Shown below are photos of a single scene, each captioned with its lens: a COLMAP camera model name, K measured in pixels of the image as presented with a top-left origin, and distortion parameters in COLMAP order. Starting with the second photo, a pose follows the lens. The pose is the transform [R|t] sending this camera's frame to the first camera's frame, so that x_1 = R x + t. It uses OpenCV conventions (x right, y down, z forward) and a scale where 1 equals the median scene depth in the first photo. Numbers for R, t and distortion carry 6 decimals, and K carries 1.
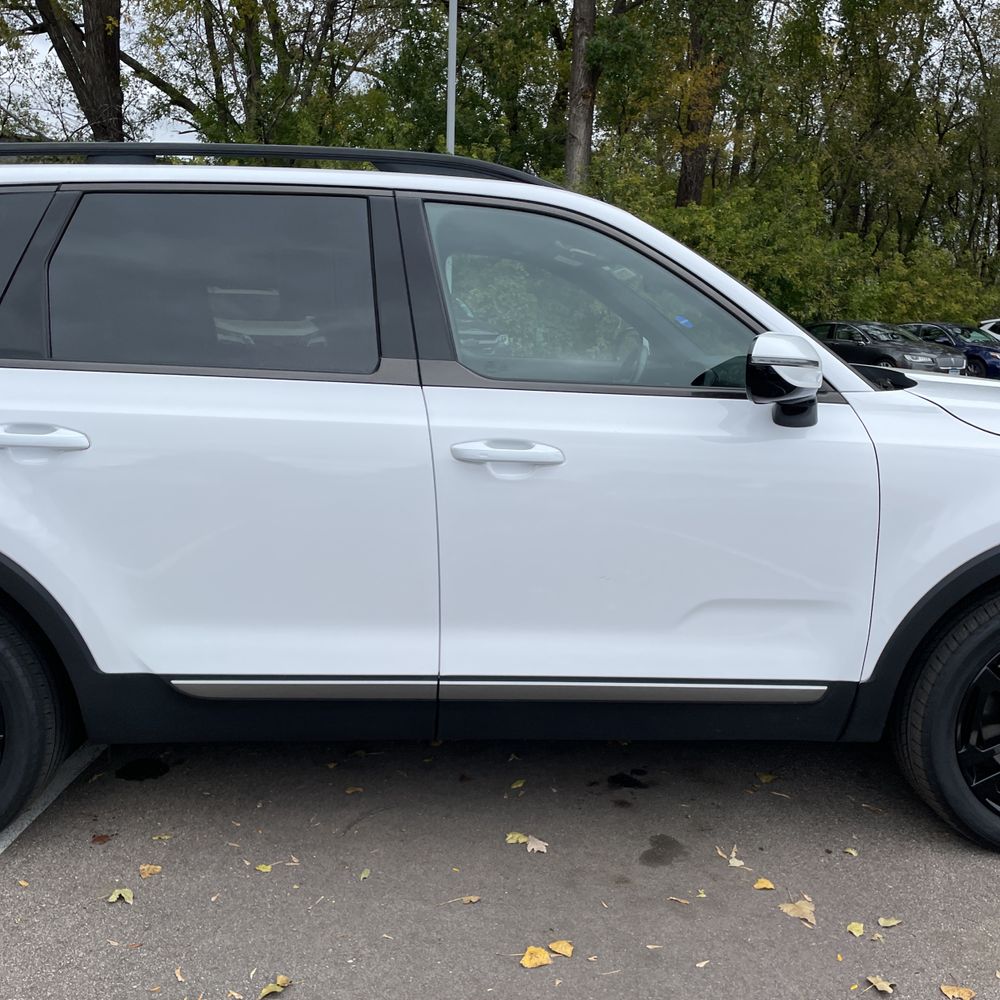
lens RADIAL K [[1036.5, 0, 489.5], [0, 1036.5, 484.1], [0, 0, 1]] dist [0.093742, -0.138256]
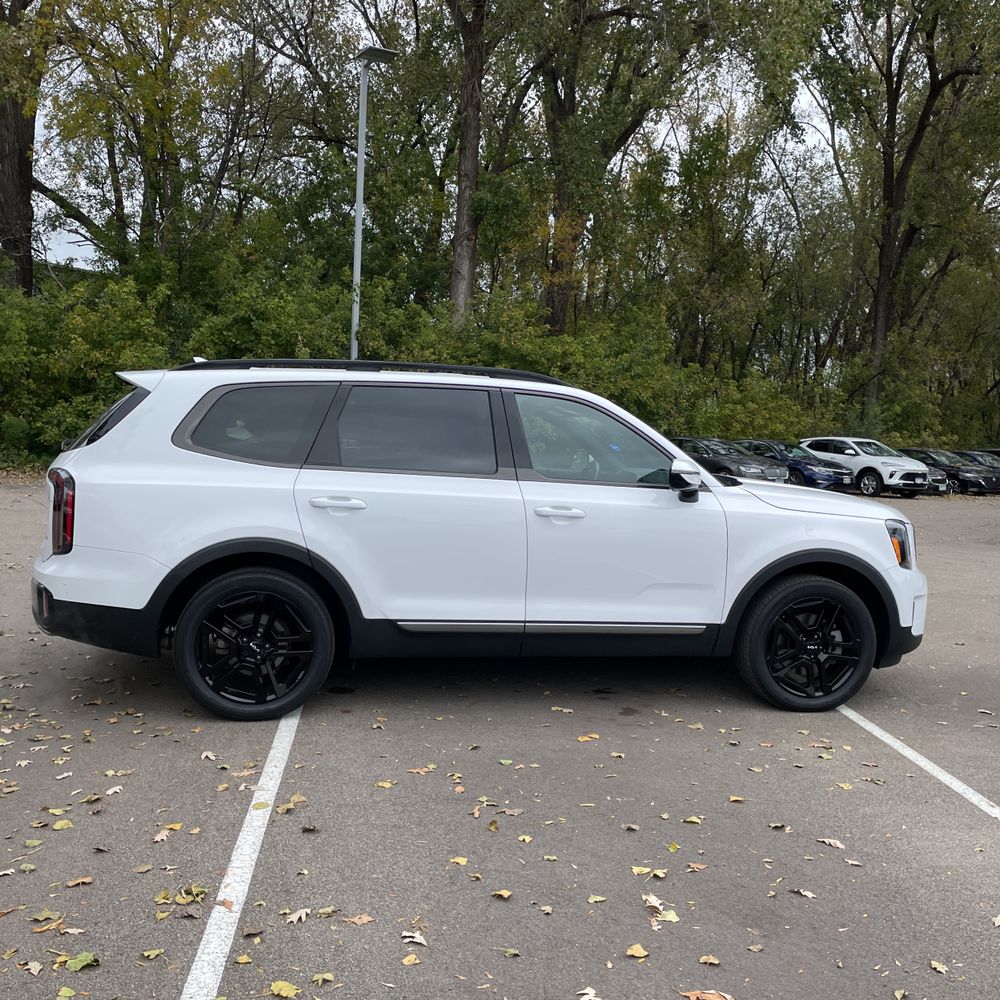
lens RADIAL K [[1006.8, 0, 498.6], [0, 1006.8, 478.5], [0, 0, 1]] dist [0.105976, -0.162065]
pose [[0.990122, 0.014123, 0.139498, -0.049188], [0.000553, 0.994513, -0.104611, 0.014494], [-0.140210, 0.103655, 0.984681, -0.127155]]
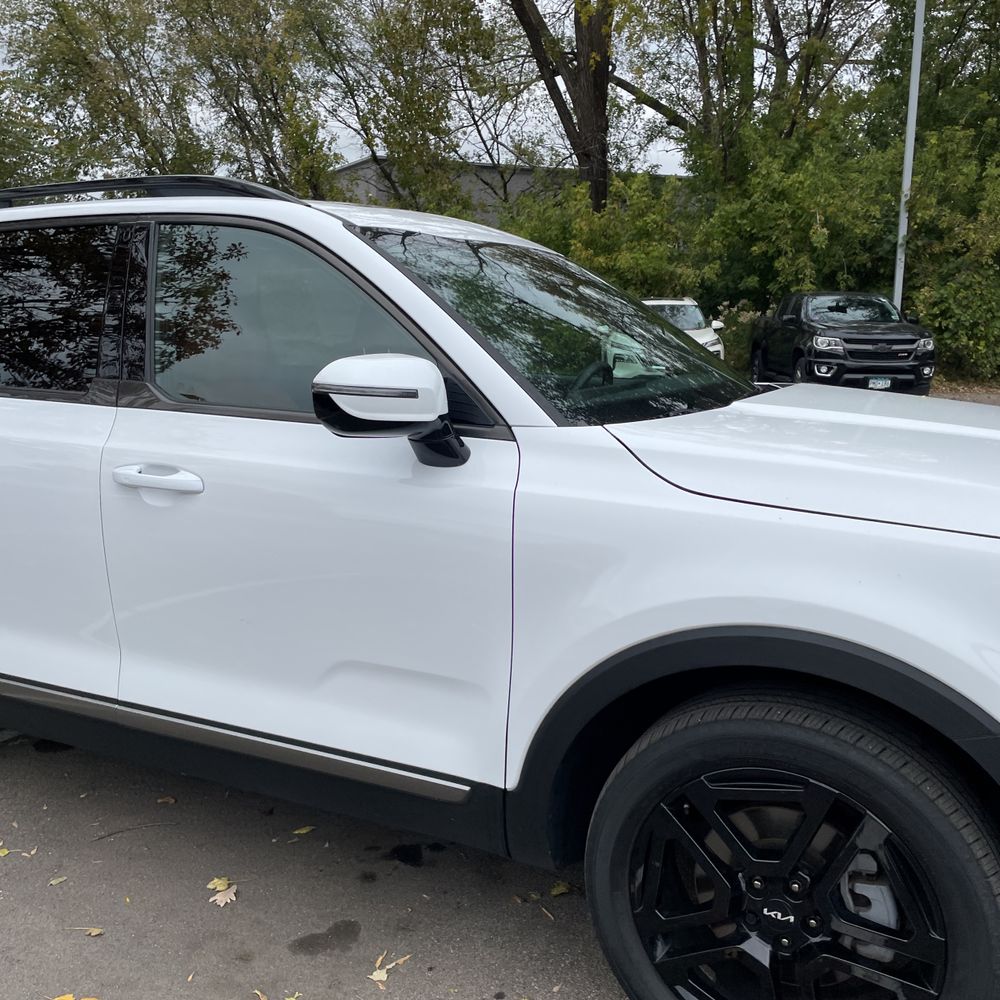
lens RADIAL K [[1018.8, 0, 440.6], [0, 1018.8, 455.4], [0, 0, 1]] dist [0.043051, -0.026052]
pose [[0.869230, 0.042542, -0.492574, 0.089454], [-0.057782, 0.998205, -0.015753, -0.006559], [0.491020, 0.042155, 0.870128, 0.037681]]
